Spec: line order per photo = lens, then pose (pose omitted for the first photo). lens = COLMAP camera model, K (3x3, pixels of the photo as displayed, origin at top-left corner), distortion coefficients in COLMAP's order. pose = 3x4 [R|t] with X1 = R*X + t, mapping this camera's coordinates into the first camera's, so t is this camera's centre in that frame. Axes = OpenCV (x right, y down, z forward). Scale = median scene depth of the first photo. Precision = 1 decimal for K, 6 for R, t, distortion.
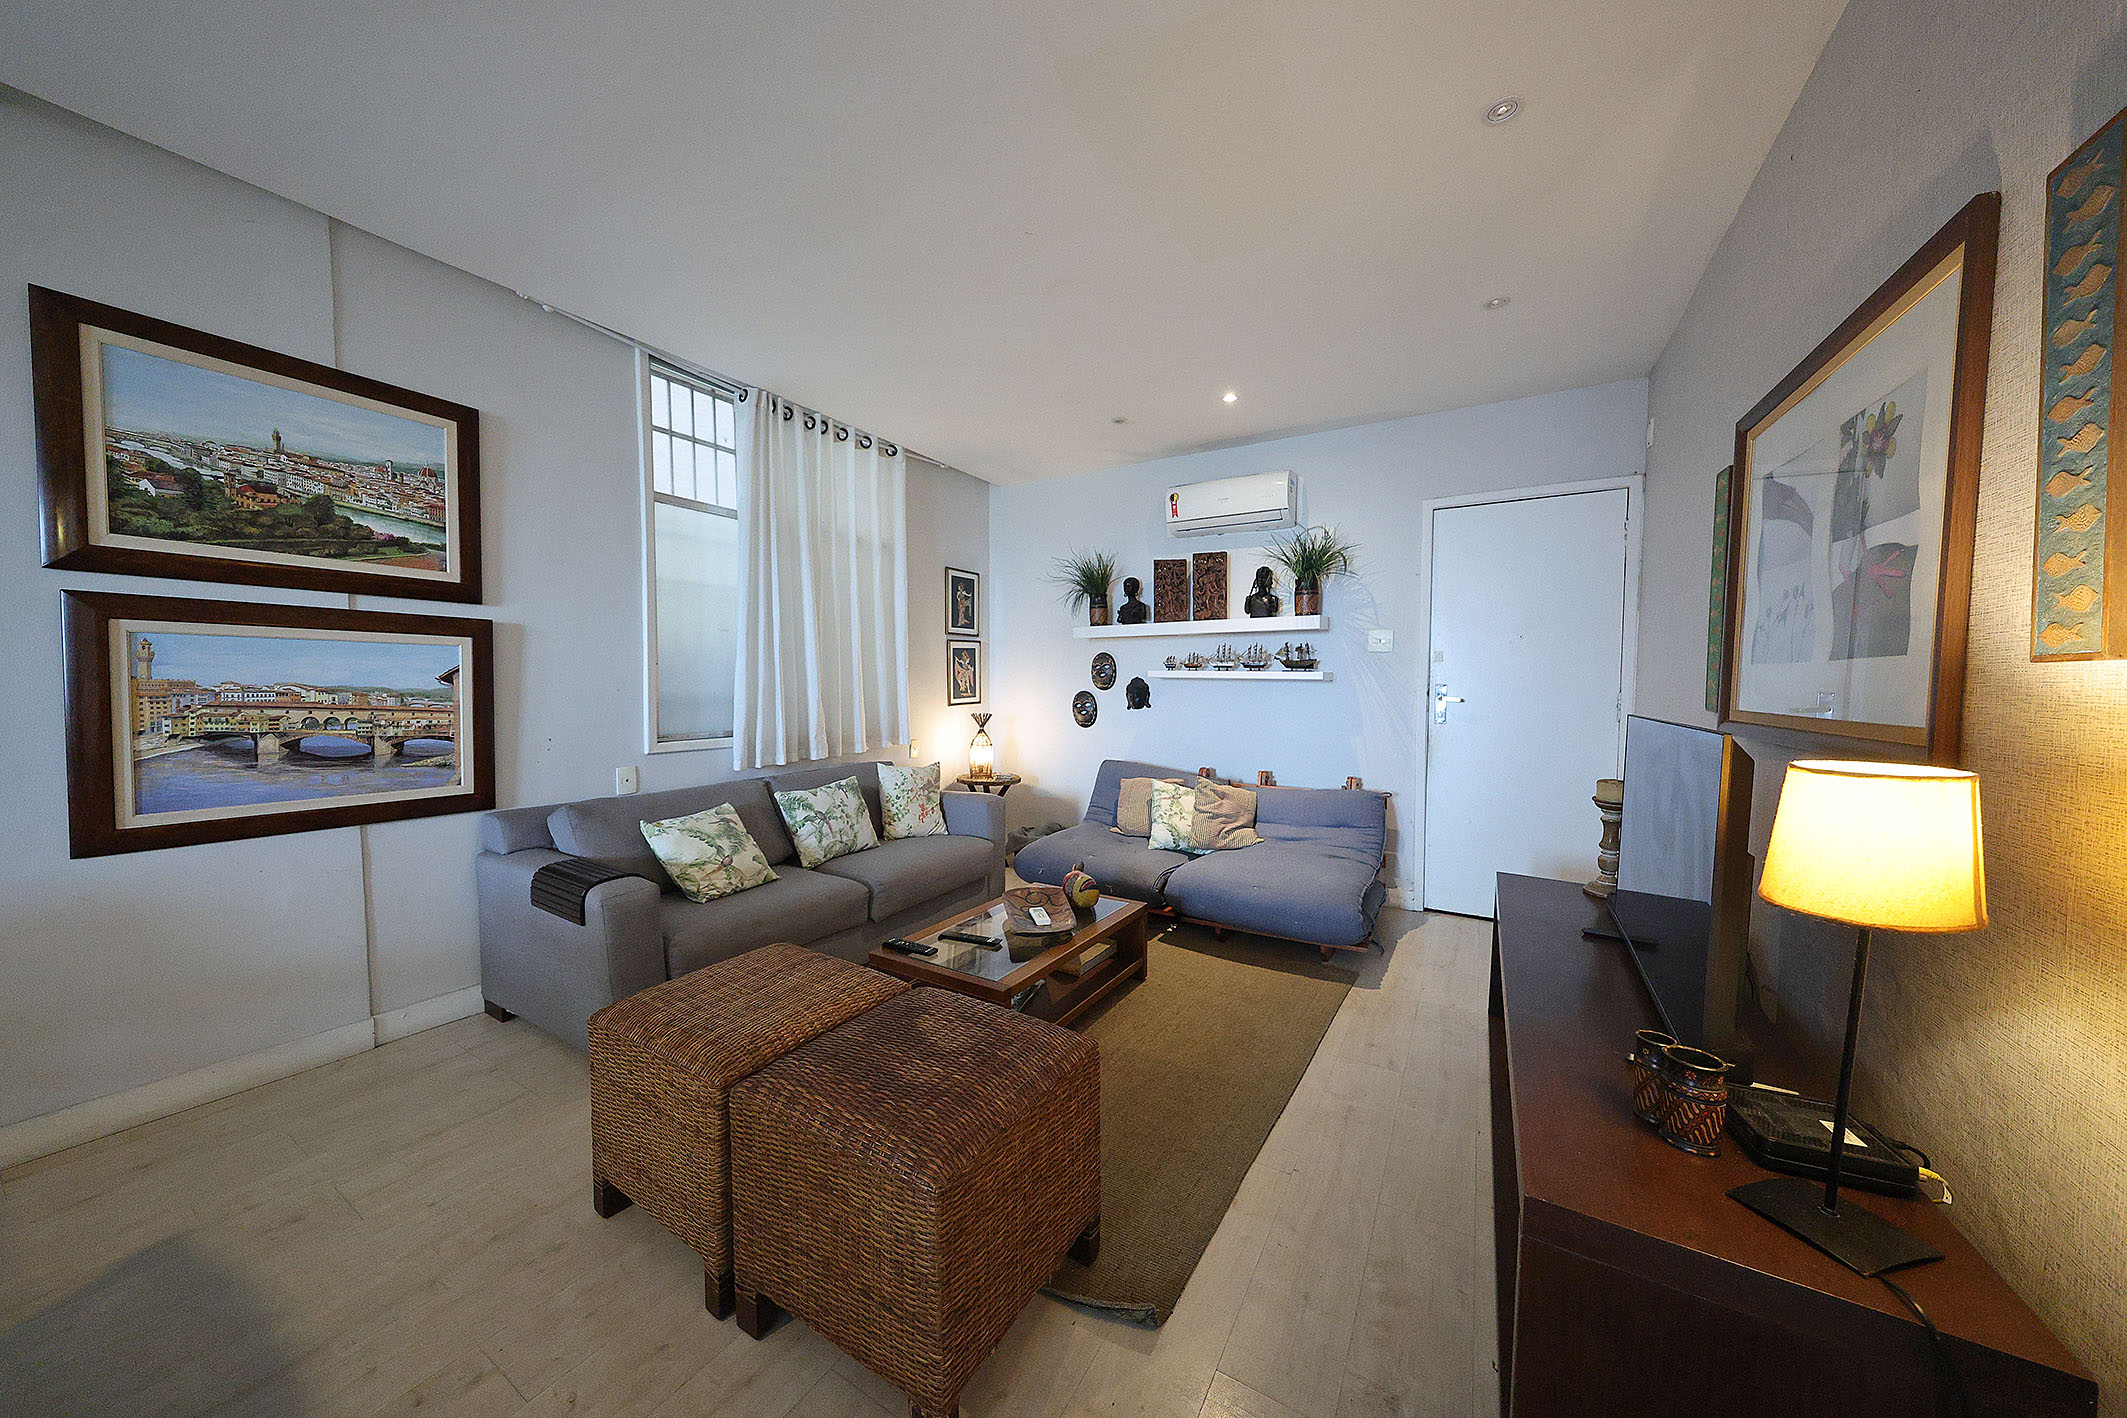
lens RADIAL K [[696.1, 0, 1064.7], [0, 696.1, 713.9], [0, 0, 1]] dist [-0.000215, -0.000100]
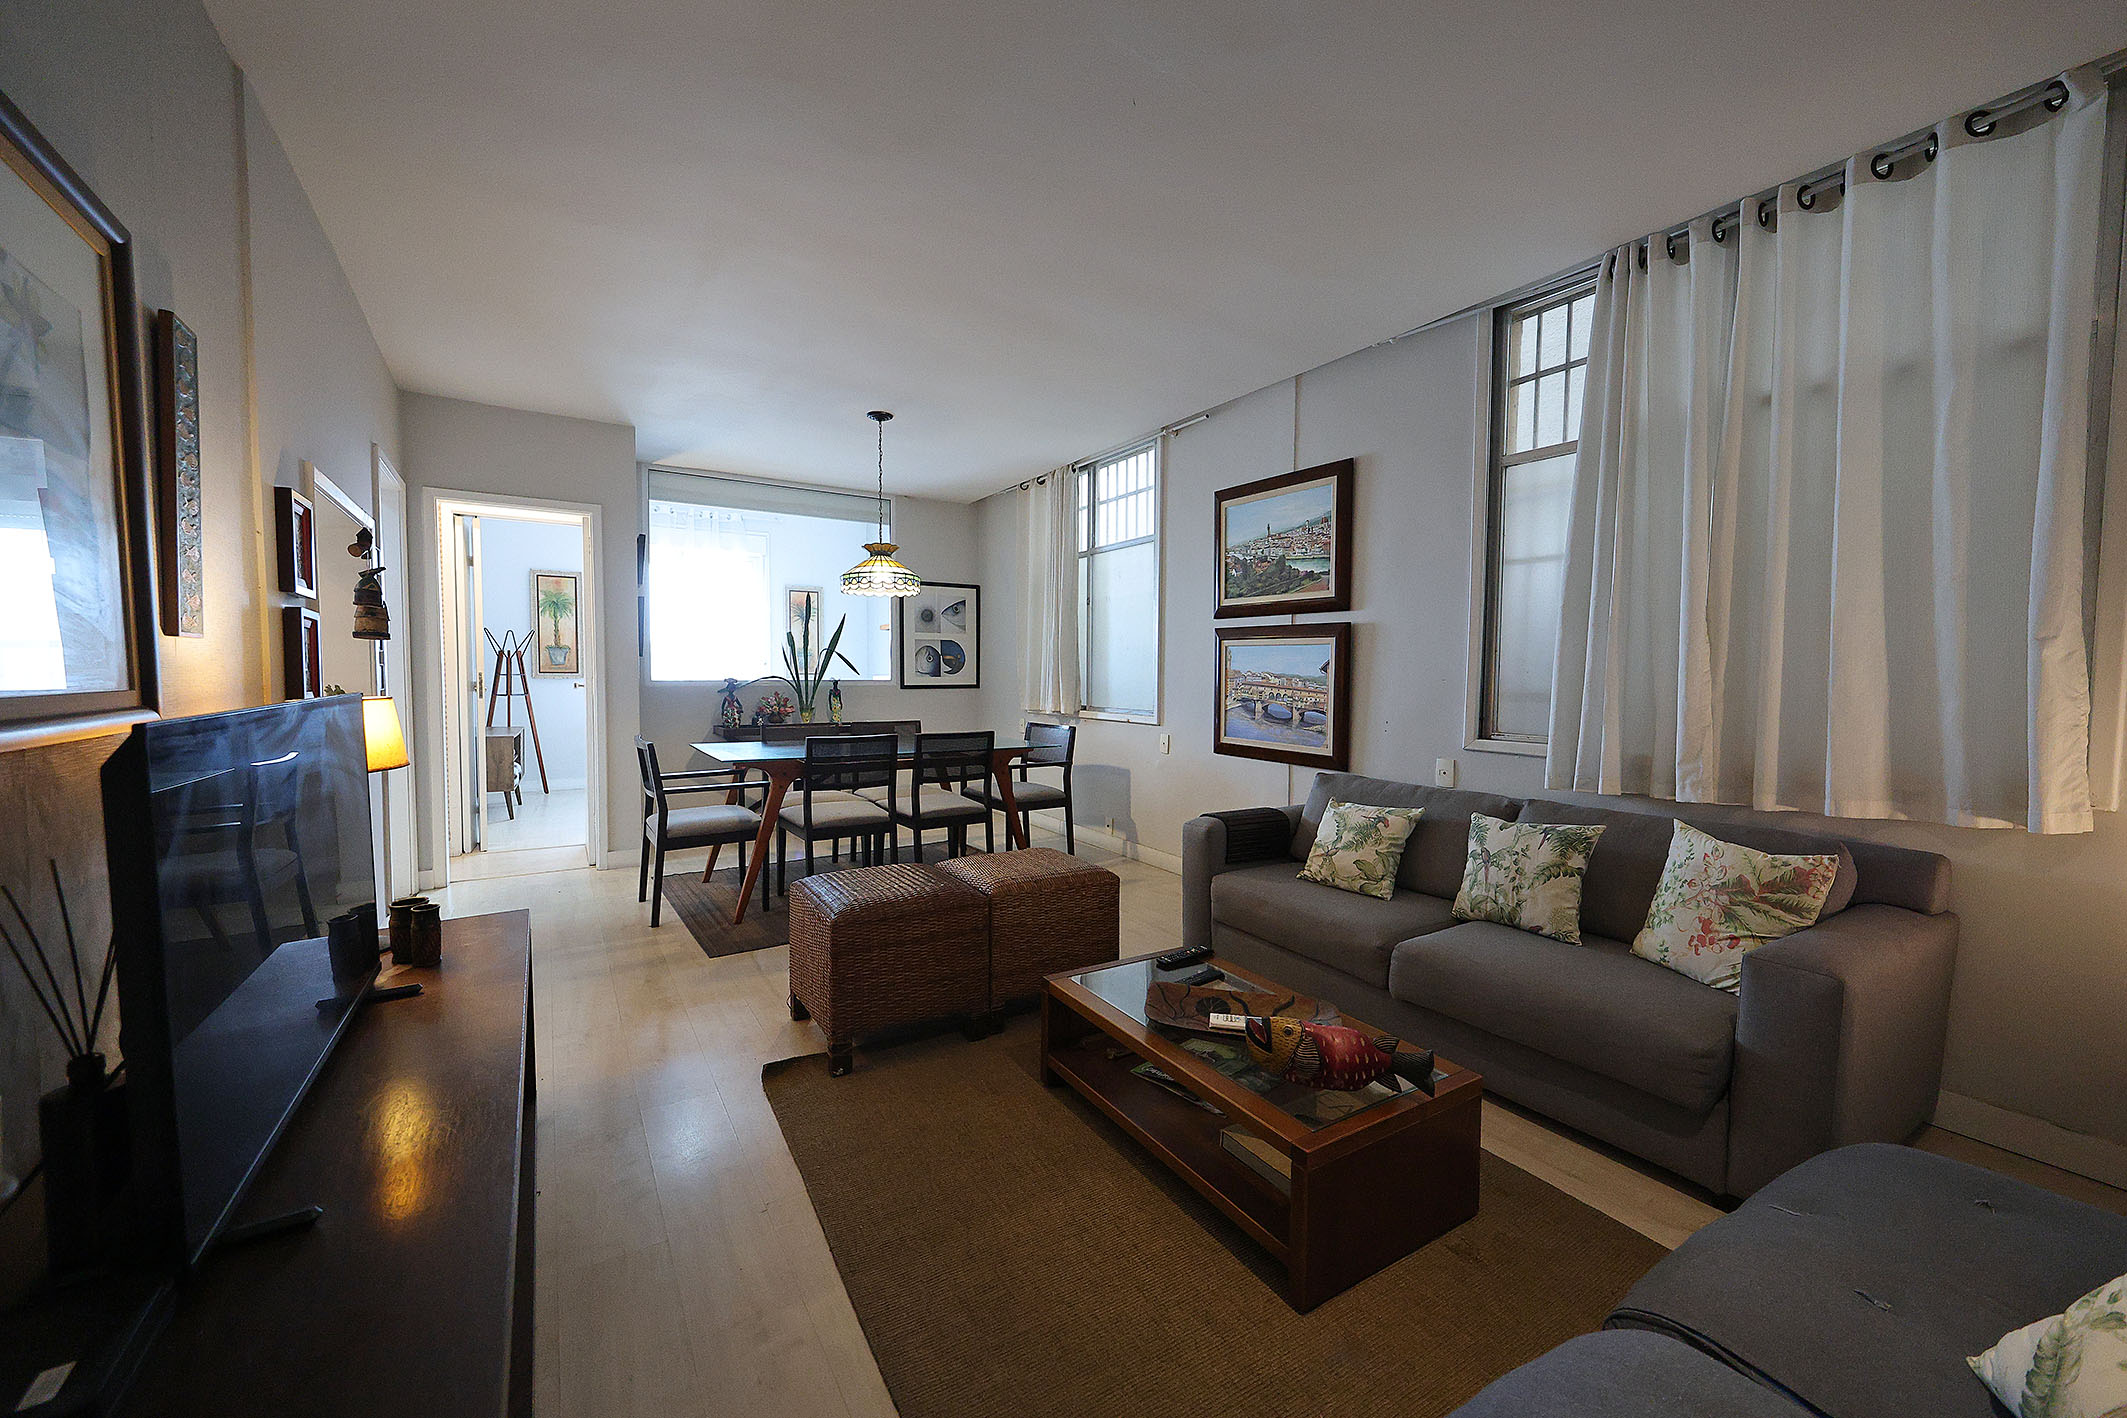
lens RADIAL K [[810.8, 0, 1063.5], [0, 810.8, 709.0], [0, 0, 1]] dist [-0.001597, -0.000099]
pose [[-0.447059, 0.035569, -0.893797, 0.596357], [-0.048884, 0.996744, 0.064117, -0.038357], [0.893168, 0.072357, -0.443865, 0.985047]]
